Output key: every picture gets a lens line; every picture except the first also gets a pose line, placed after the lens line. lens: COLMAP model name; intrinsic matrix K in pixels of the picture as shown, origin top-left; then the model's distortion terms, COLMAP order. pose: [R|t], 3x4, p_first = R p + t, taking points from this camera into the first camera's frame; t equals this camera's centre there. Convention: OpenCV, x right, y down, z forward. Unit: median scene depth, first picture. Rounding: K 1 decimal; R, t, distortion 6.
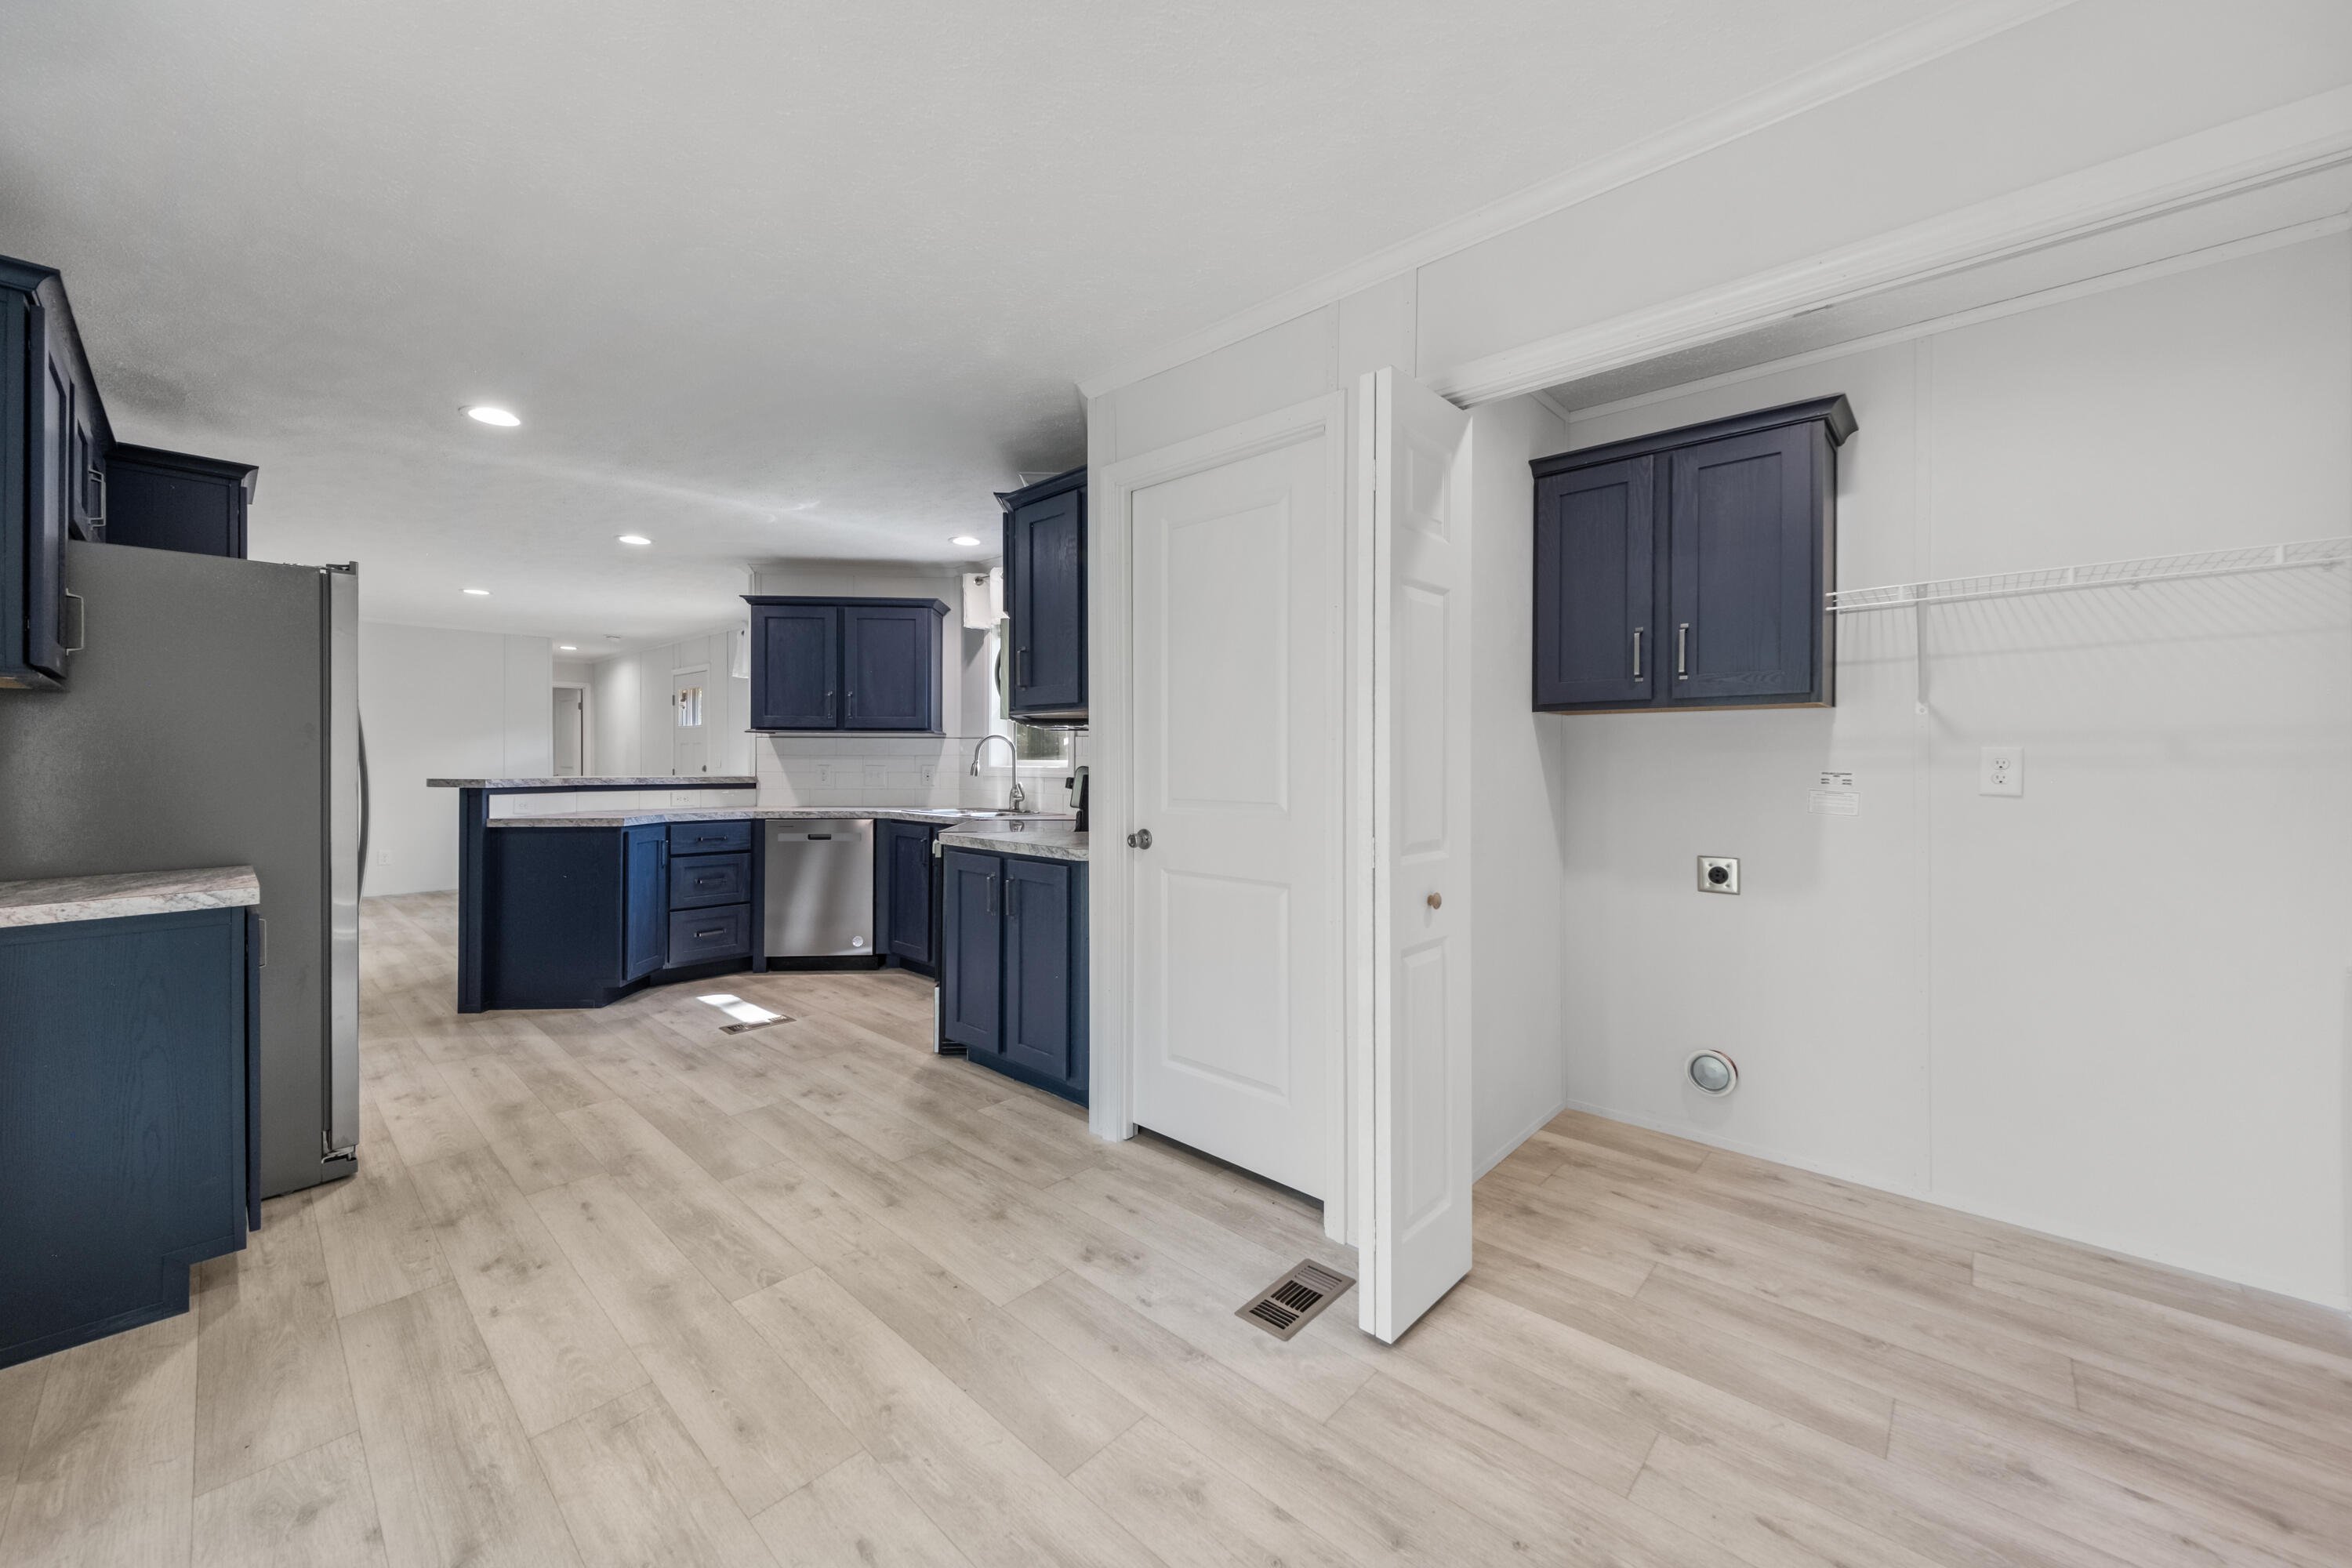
lens RADIAL K [[882.5, 0, 1184.1], [0, 882.5, 762.5], [0, 0, 1]] dist [0.000358, 0.000443]
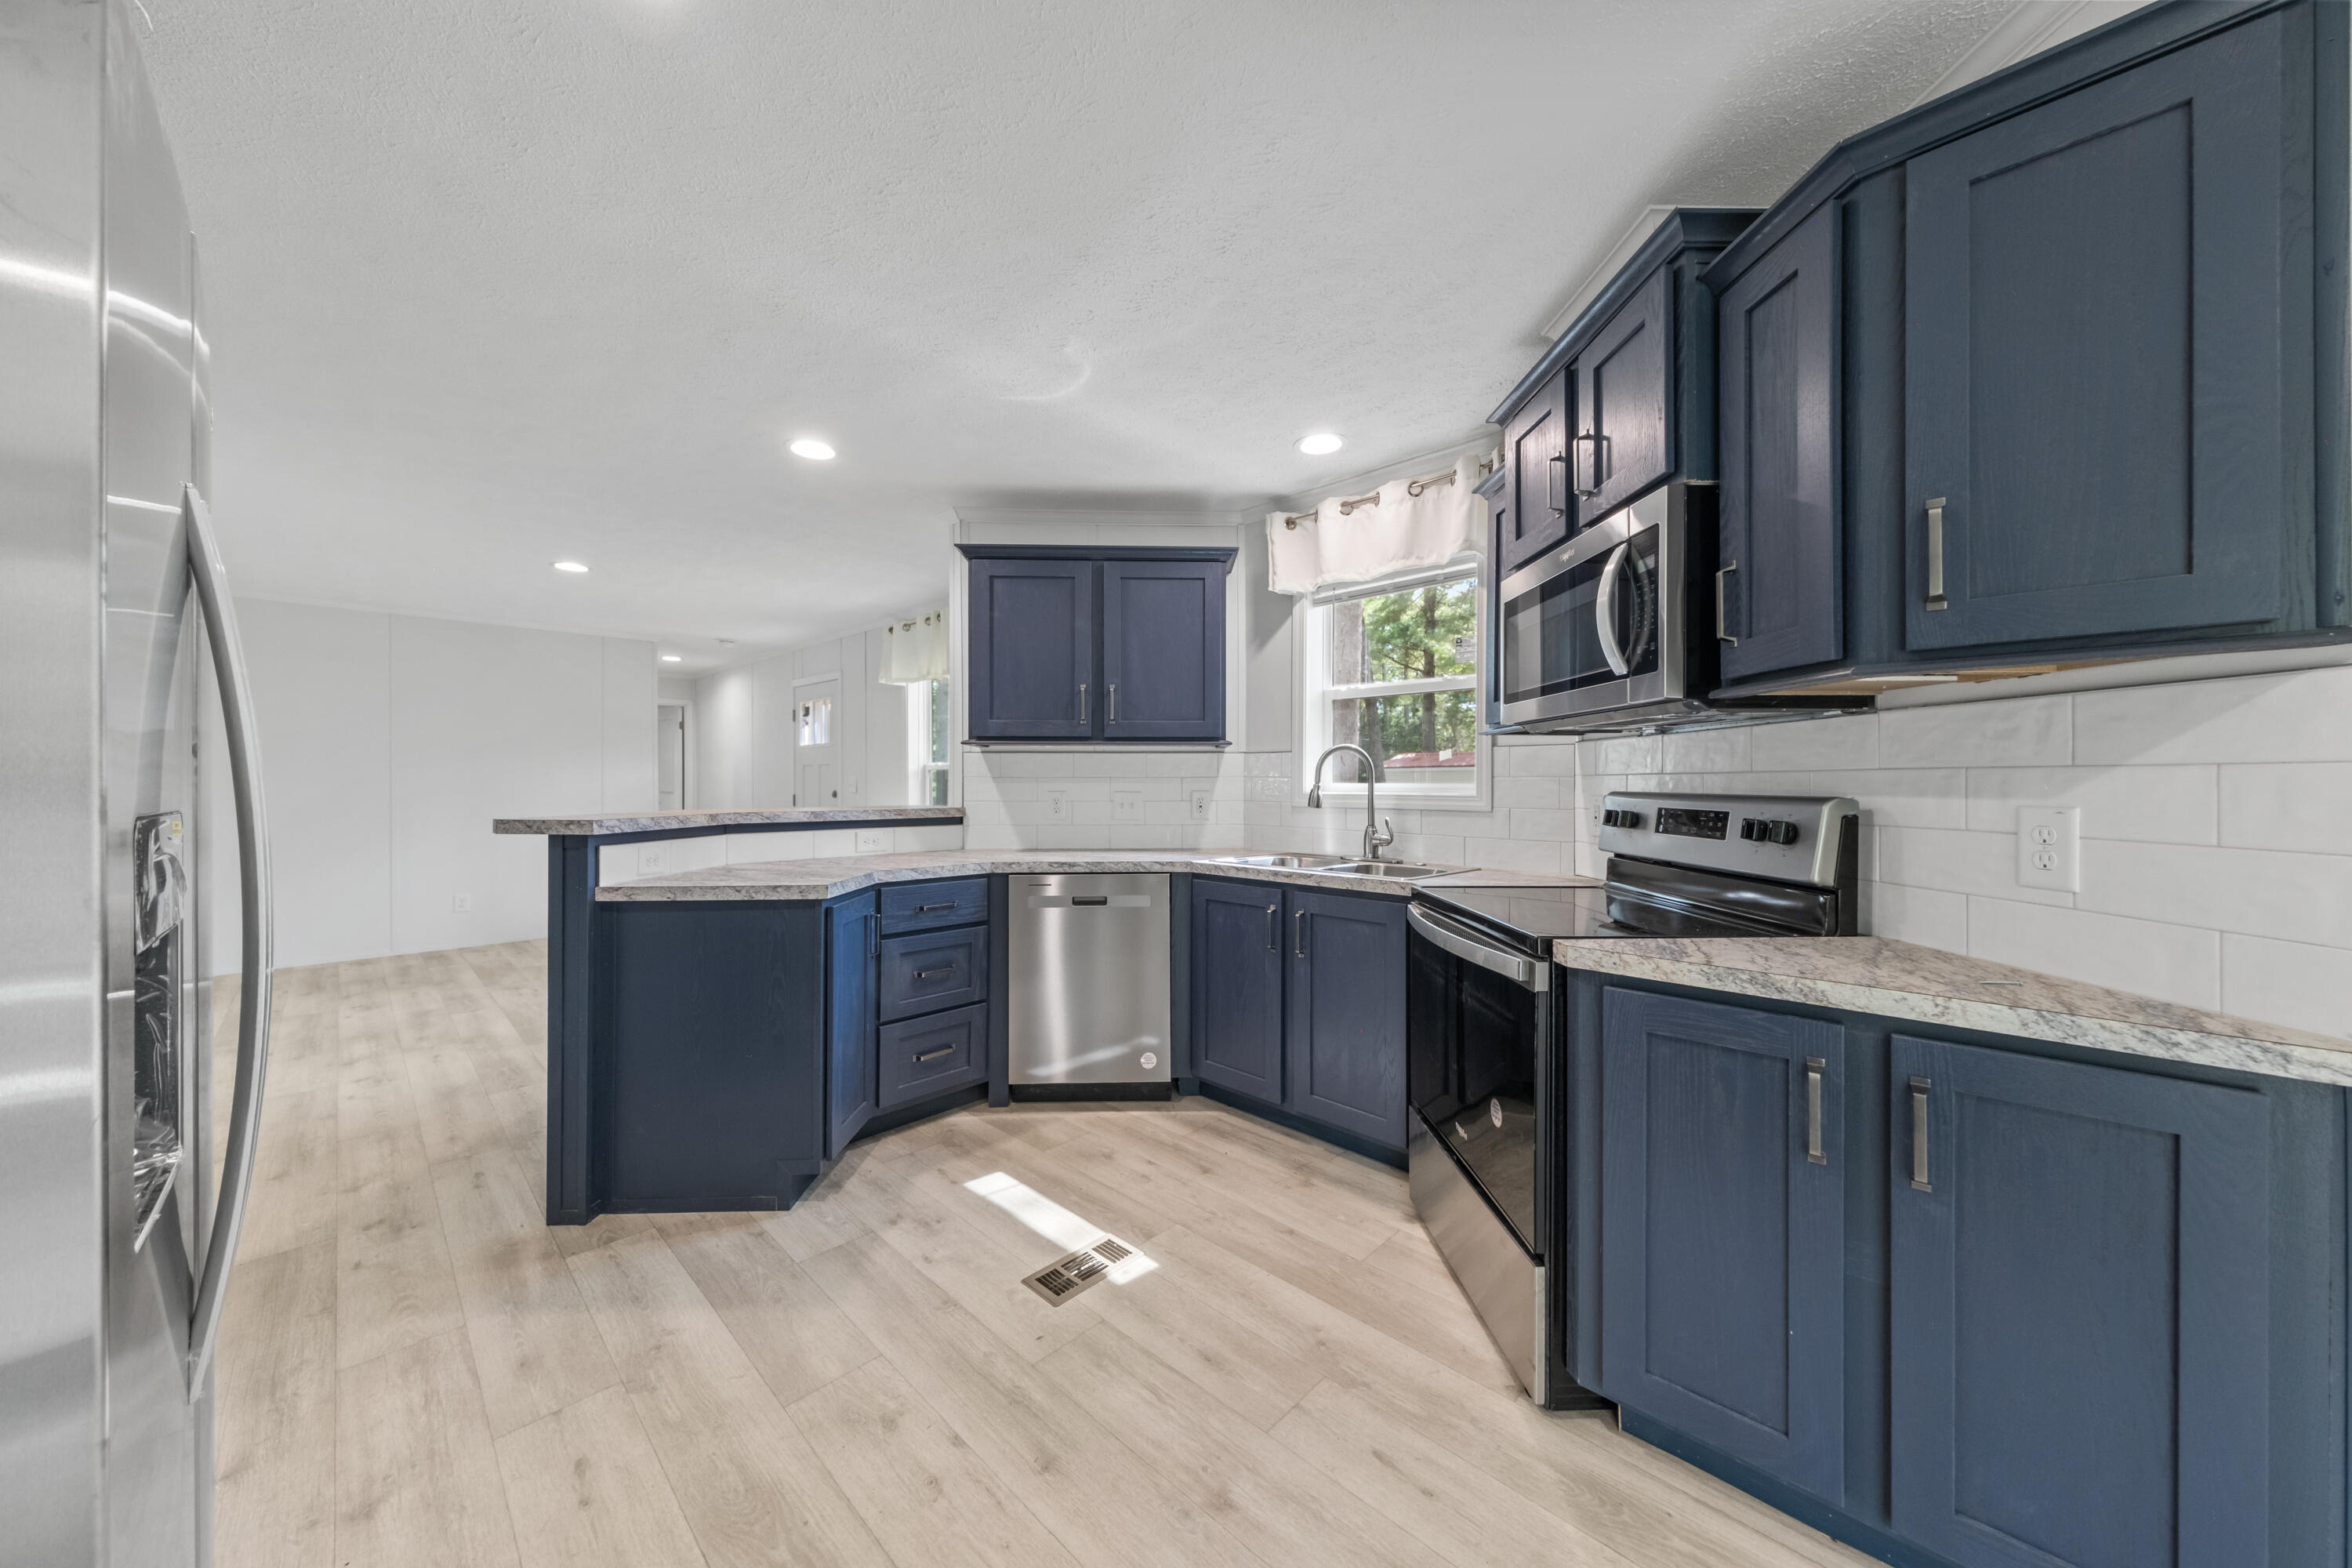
lens RADIAL K [[797.5, 0, 1184.1], [0, 797.5, 784.4], [0, 0, 1]] dist [0.004208, -0.000060]
pose [[0.999829, -0.002281, -0.018362, -0.386480], [0.002280, 0.999997, -0.000072, -0.003091], [0.018362, 0.000031, 0.999831, 0.473433]]
